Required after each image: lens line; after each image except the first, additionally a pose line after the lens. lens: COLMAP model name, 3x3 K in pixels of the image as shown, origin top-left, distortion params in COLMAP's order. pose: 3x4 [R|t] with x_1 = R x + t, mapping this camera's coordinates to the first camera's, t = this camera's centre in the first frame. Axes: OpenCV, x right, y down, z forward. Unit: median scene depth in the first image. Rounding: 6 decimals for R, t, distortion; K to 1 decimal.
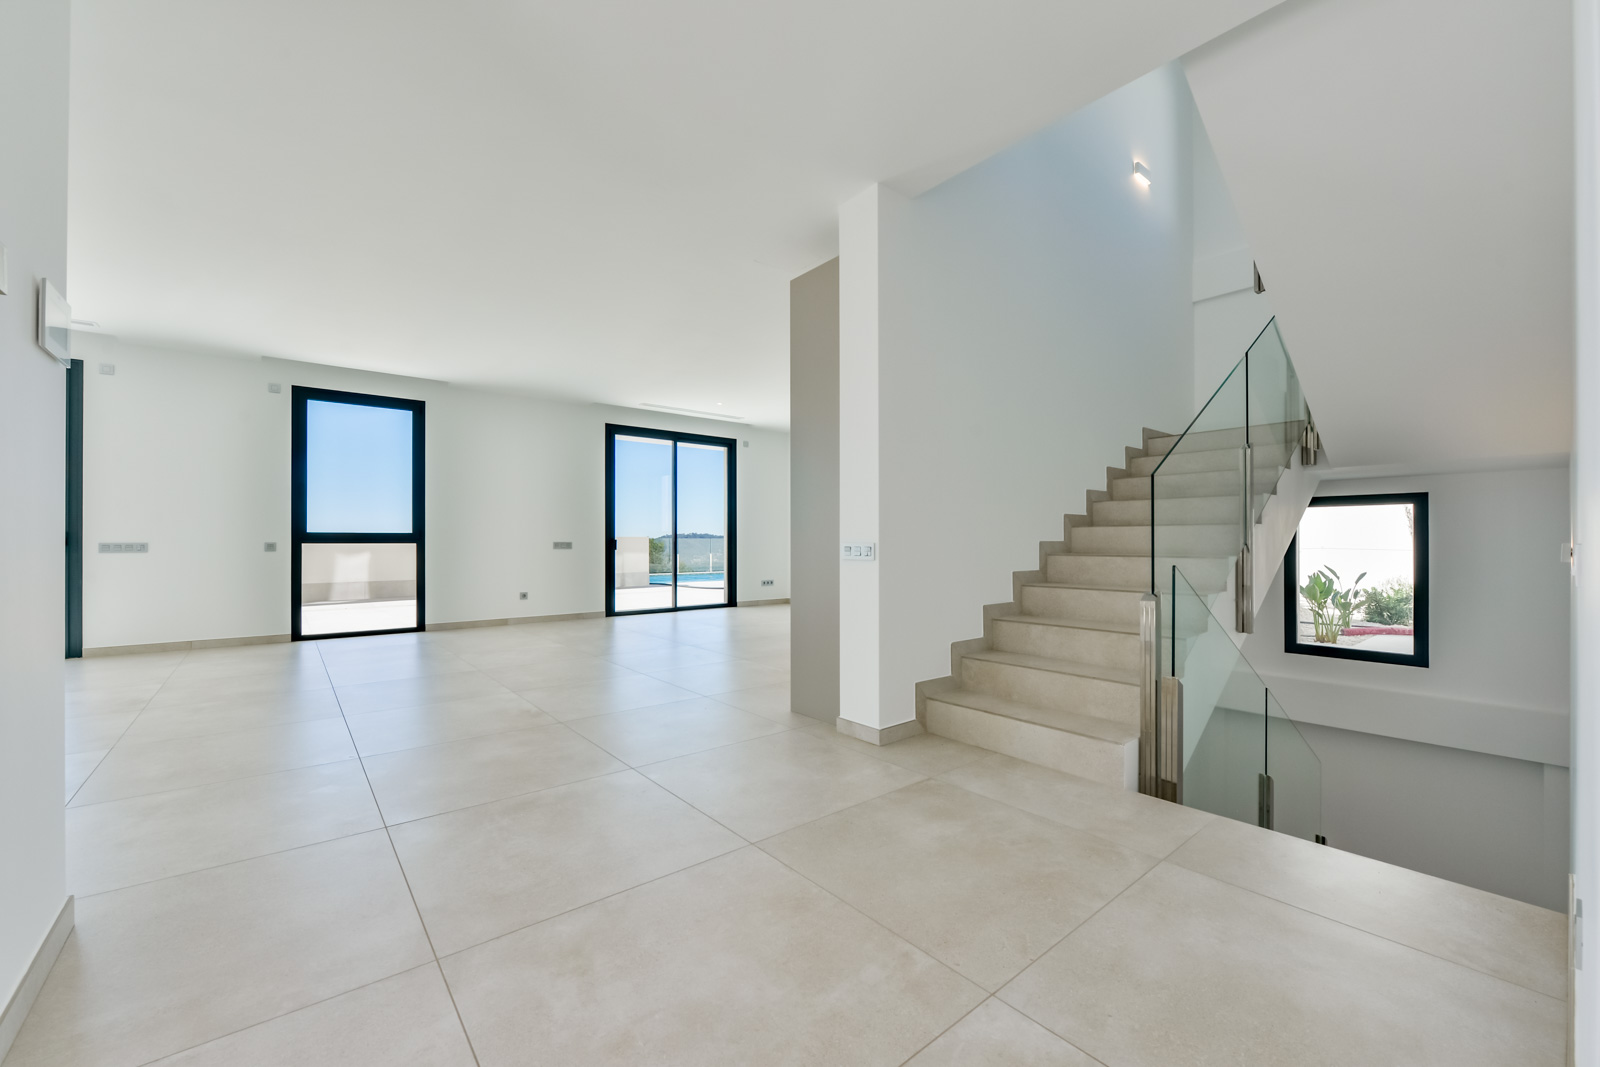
lens RADIAL K [[635.1, 0, 803.7], [0, 635.1, 539.1], [0, 0, 1]] dist [-0.006522, -0.000710]
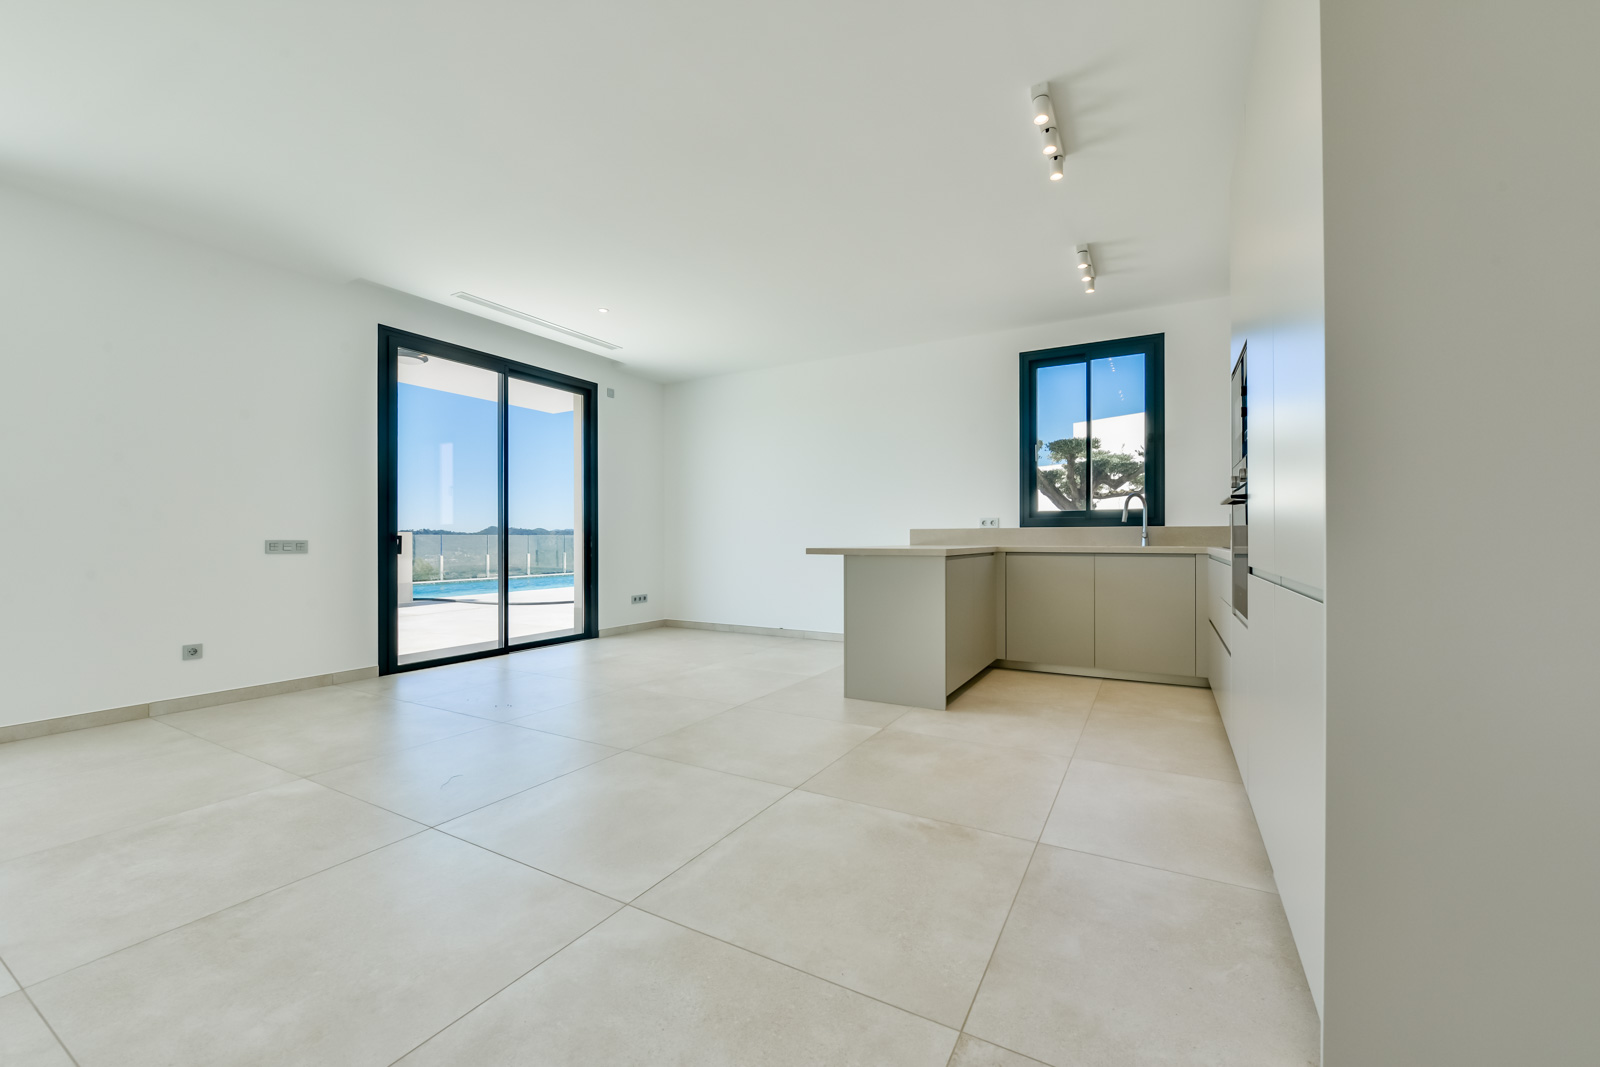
lens RADIAL K [[635.1, 0, 803.8], [0, 635.1, 537.5], [0, 0, 1]] dist [-0.006522, -0.000710]
pose [[0.933070, 0.000124, 0.359695, -0.230354], [-0.000715, 0.999999, 0.001510, 0.002069], [-0.359694, -0.001667, 0.933069, 0.492568]]
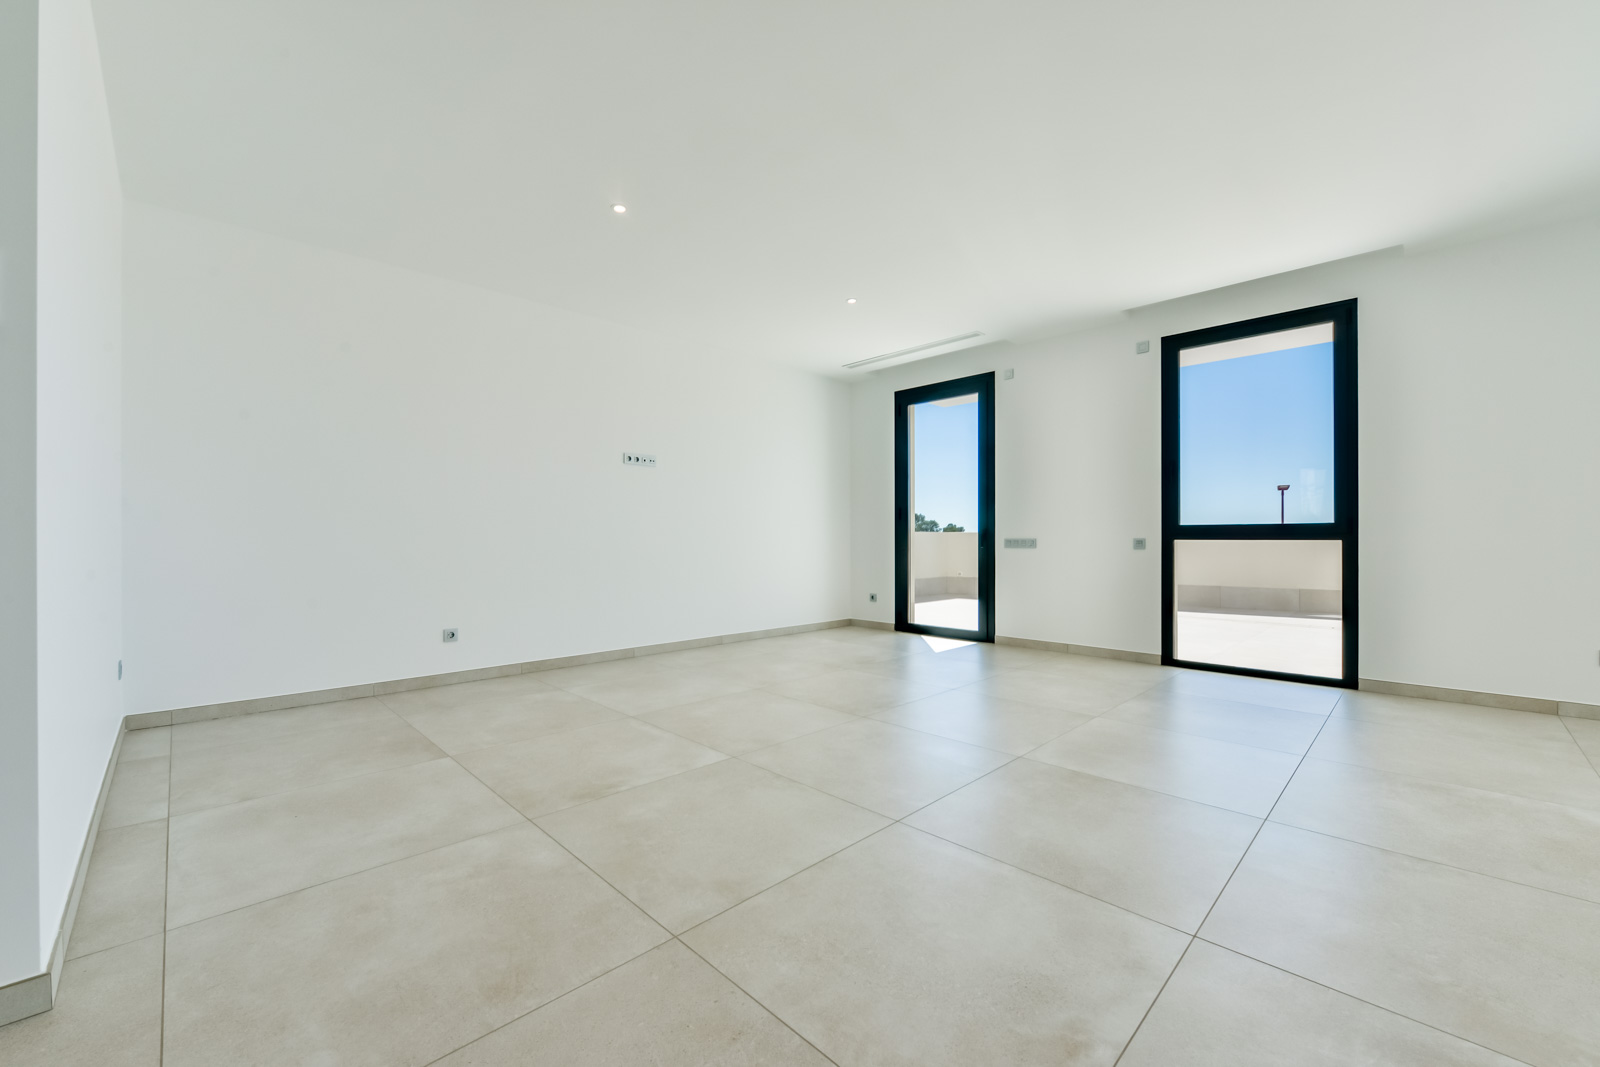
lens RADIAL K [[635.1, 0, 807.8], [0, 635.1, 538.2], [0, 0, 1]] dist [-0.006522, -0.000710]
pose [[0.095645, -0.000400, -0.995415, -0.075462], [0.005315, 0.999986, 0.000109, 0.002863], [0.995401, -0.005301, 0.095646, 0.509293]]
